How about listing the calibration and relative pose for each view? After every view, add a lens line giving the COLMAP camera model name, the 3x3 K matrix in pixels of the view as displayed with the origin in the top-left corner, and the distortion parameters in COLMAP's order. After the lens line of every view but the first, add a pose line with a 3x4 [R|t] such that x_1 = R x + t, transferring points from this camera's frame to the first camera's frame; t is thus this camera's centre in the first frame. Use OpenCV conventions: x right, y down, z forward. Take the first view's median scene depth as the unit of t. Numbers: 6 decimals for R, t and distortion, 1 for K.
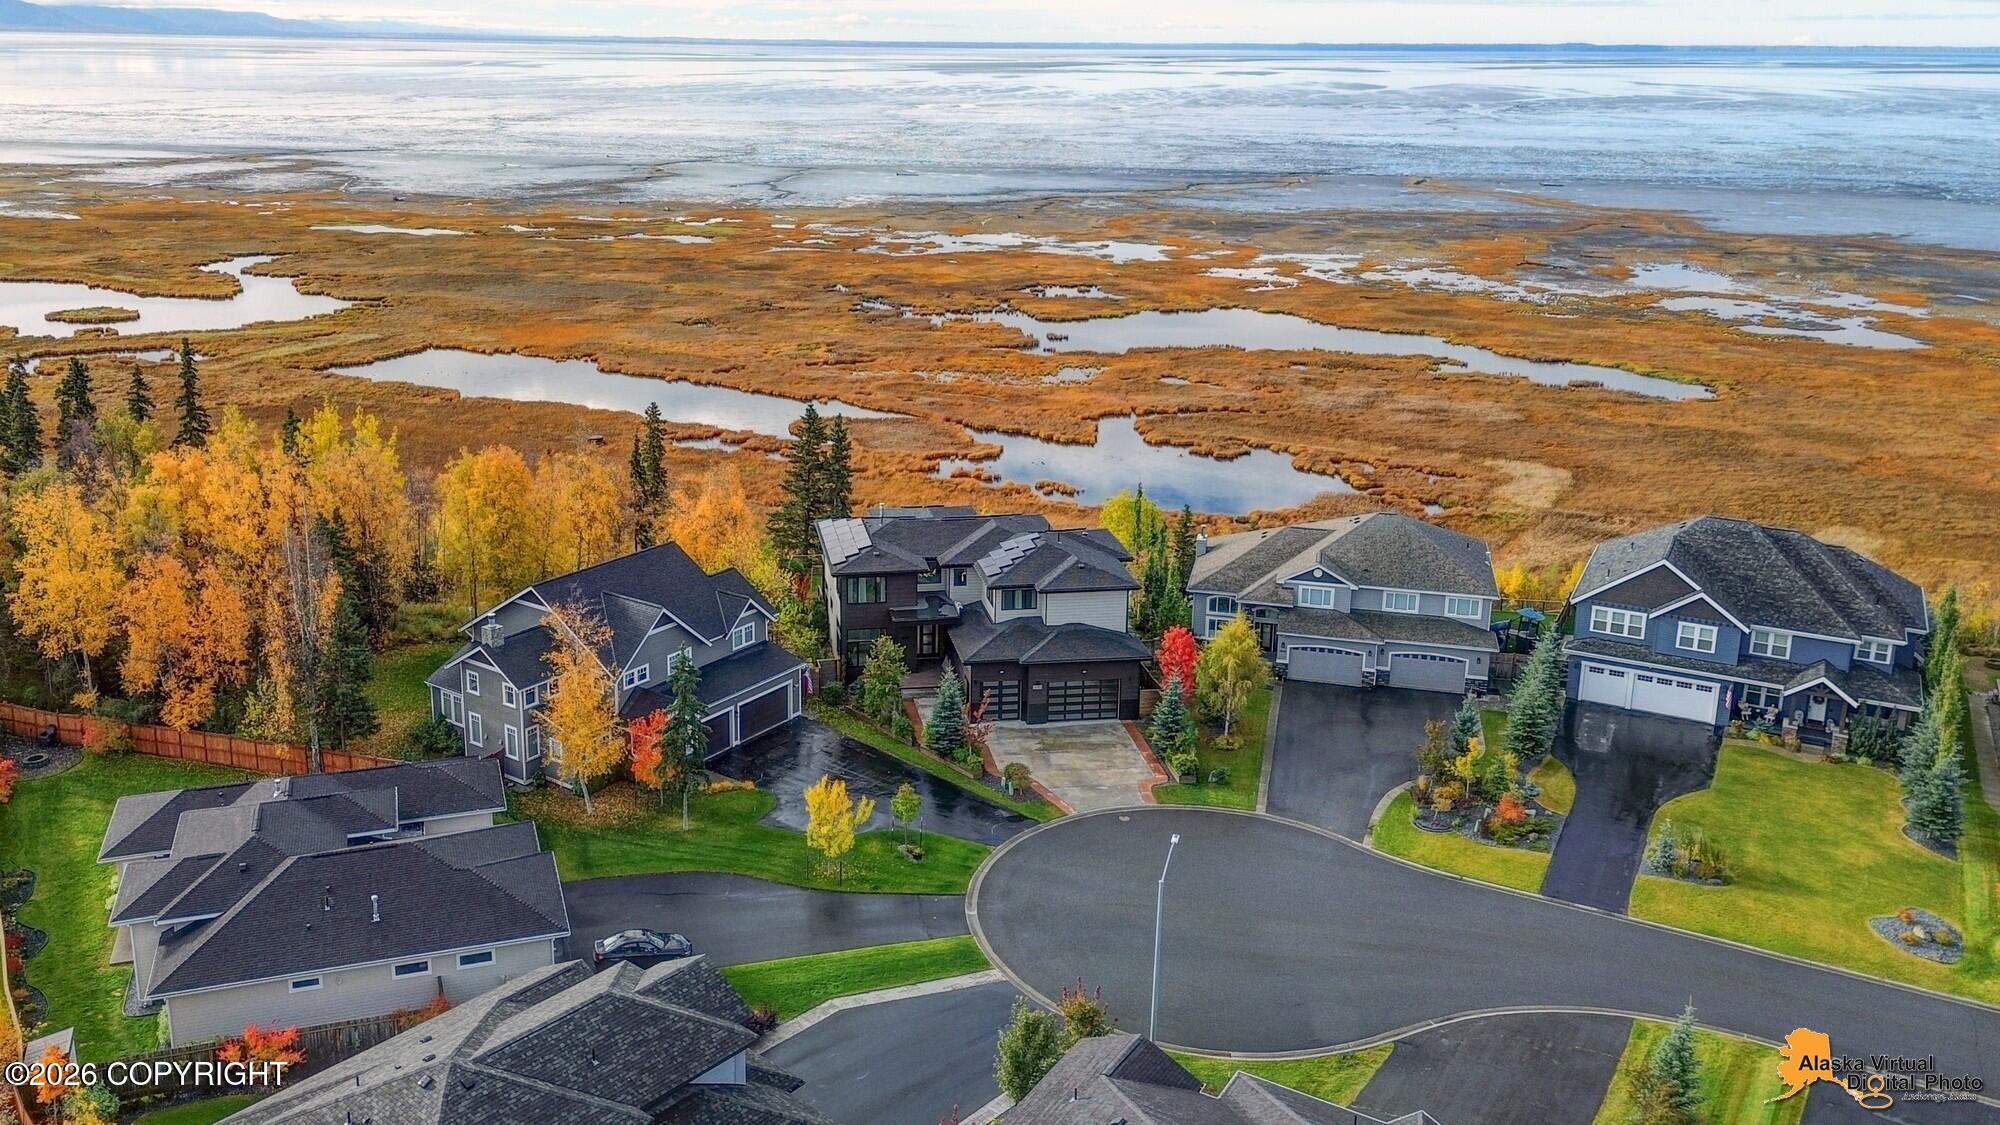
lens RADIAL K [[1560.7, 0, 935.2], [0, 1560.7, 793.8], [0, 0, 1]] dist [0.048803, -0.039447]
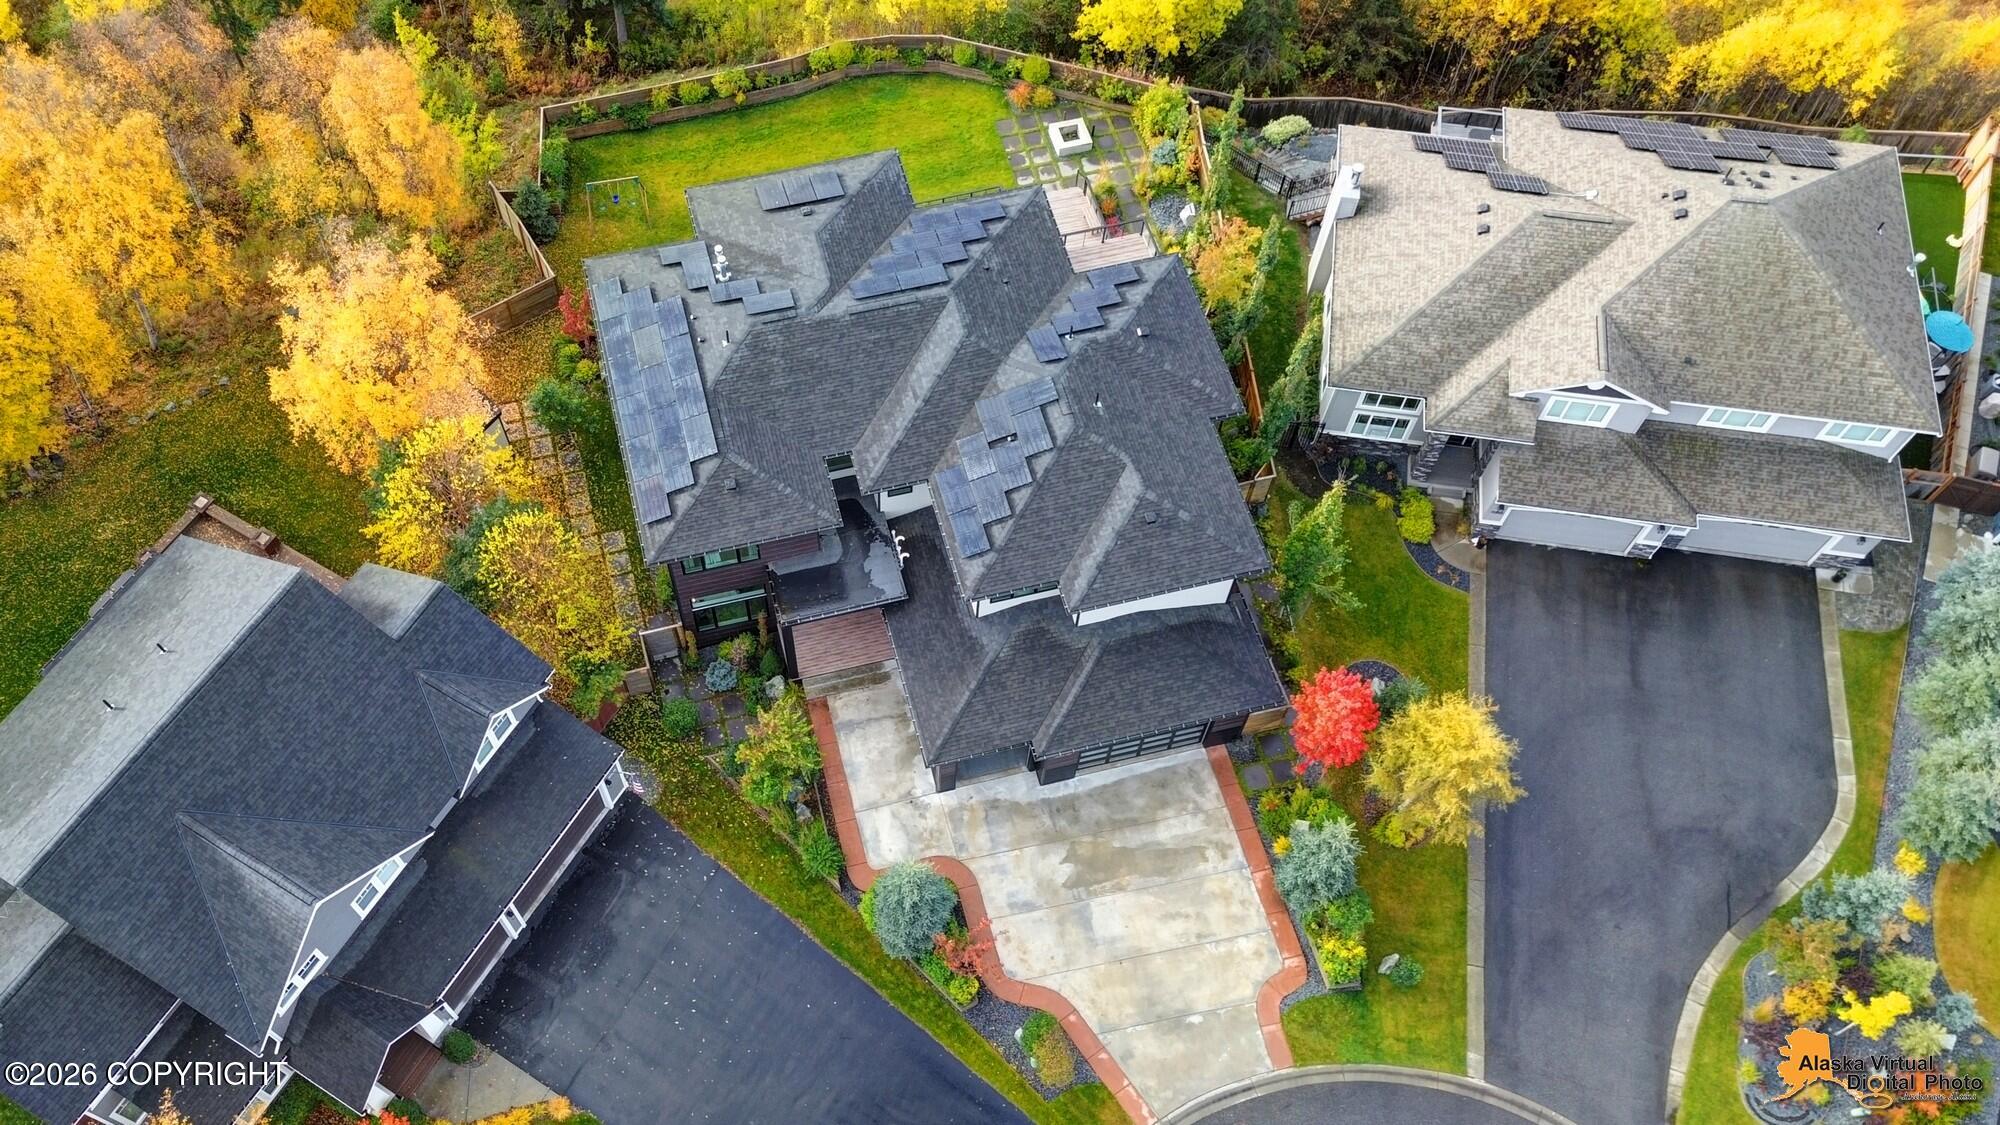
lens RADIAL K [[1659.4, 0, 876.6], [0, 1659.4, 579.1], [0, 0, 1]] dist [0.051872, -0.030652]
pose [[0.996680, -0.078855, 0.020251, -0.002305], [0.052443, 0.812100, 0.581157, -0.192865], [-0.062273, -0.578165, 0.813540, 0.242547]]
